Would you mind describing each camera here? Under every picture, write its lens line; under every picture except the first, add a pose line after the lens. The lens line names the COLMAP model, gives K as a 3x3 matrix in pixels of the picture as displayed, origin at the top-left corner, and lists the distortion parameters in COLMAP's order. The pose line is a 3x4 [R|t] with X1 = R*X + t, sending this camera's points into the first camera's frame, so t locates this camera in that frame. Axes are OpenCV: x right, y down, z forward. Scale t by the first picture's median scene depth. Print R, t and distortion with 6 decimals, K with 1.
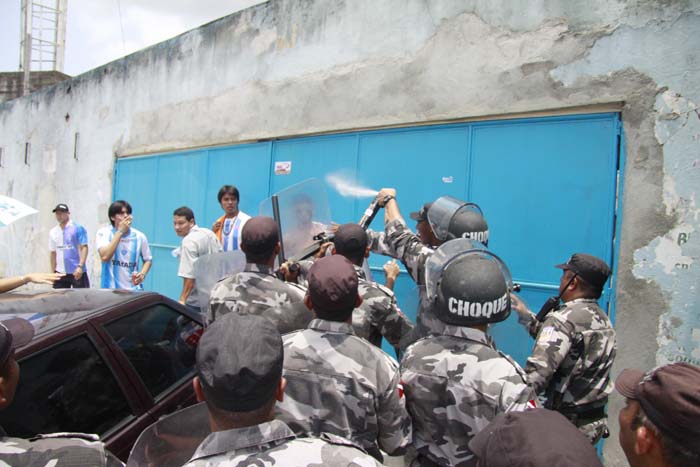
lens RADIAL K [[548.3, 0, 348.2], [0, 548.3, 247.2], [0, 0, 1]] dist [-0.197391, 0.146049]
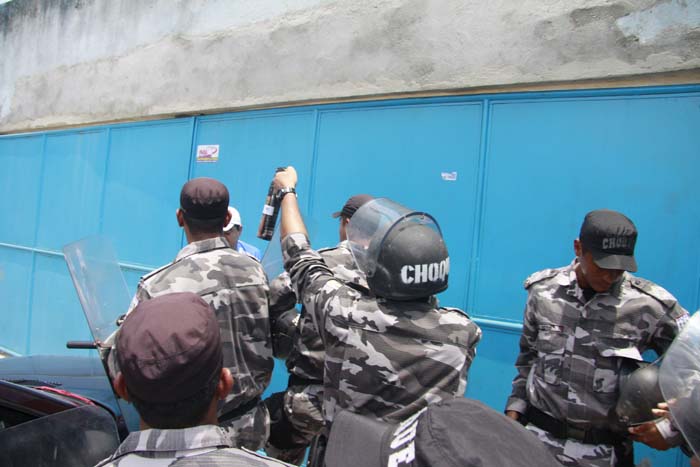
lens RADIAL K [[550.6, 0, 341.0], [0, 550.6, 233.0], [0, 0, 1]] dist [-0.191314, 0.146723]
pose [[0.992090, 0.027253, 0.122533, -0.028805], [-0.024106, 0.999342, -0.027092, -0.022941], [-0.123190, 0.023924, 0.992095, 0.257570]]
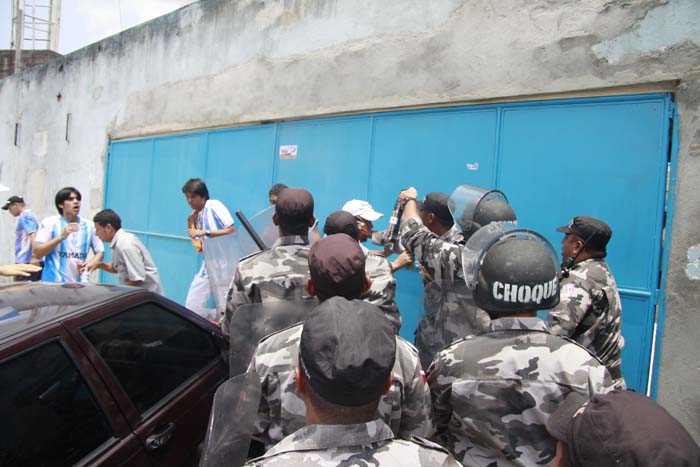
lens RADIAL K [[543.0, 0, 351.8], [0, 543.0, 232.3], [0, 0, 1]] dist [-0.186749, 0.137353]
pose [[0.999831, 0.012235, 0.013719, -0.023256], [-0.012155, 0.999909, -0.005893, -0.004883], [-0.013790, 0.005725, 0.999889, 0.083431]]
